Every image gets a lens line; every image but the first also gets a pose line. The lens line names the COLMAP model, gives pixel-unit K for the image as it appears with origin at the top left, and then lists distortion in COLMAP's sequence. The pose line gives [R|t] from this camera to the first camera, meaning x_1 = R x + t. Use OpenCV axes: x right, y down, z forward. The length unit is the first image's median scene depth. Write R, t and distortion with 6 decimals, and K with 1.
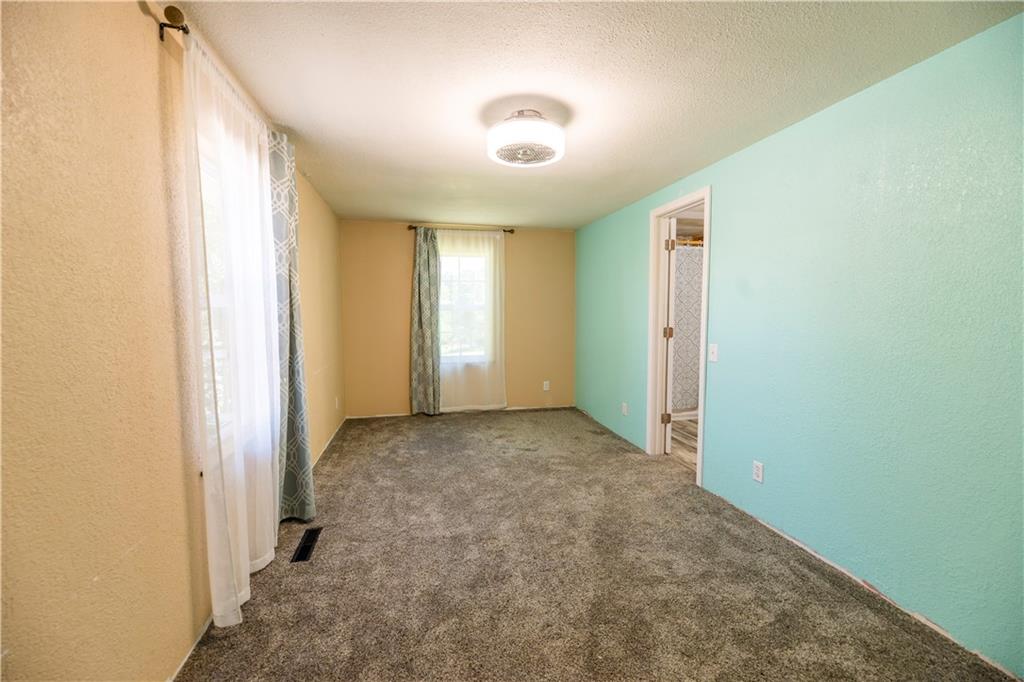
lens RADIAL K [[425.6, 0, 507.9], [0, 425.6, 344.4], [0, 0, 1]] dist [-0.001904, -0.000467]
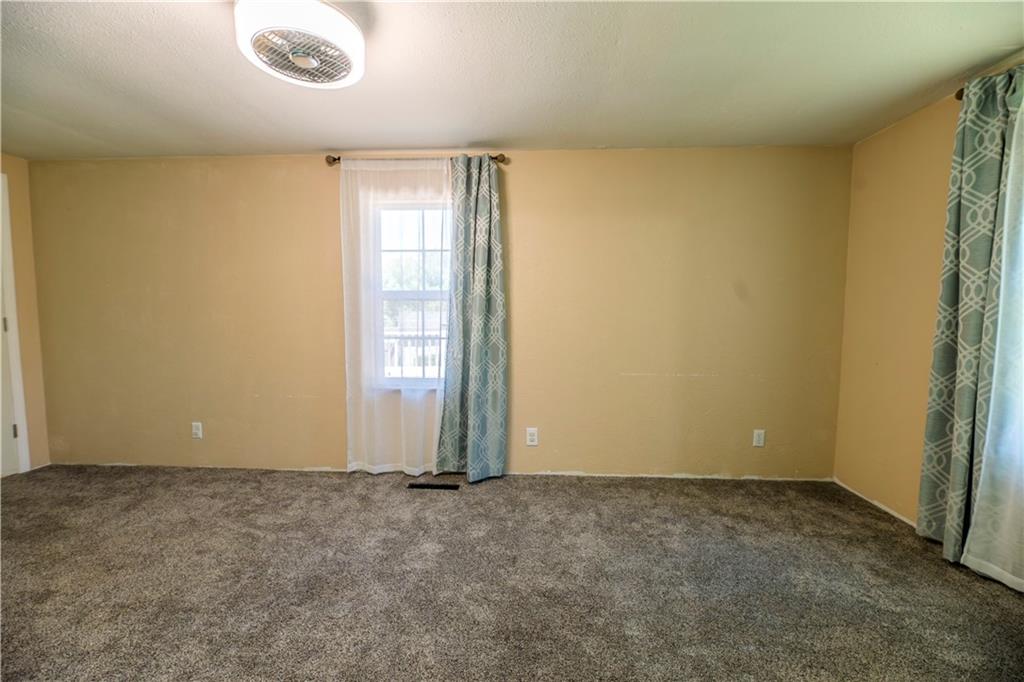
lens RADIAL K [[425.6, 0, 507.9], [0, 425.6, 344.4], [0, 0, 1]] dist [-0.001904, -0.000467]
pose [[-0.290051, 0.075070, -0.954062, 0.373408], [-0.070465, 0.992537, 0.099520, -0.051357], [0.954413, 0.096094, -0.282597, 0.902128]]
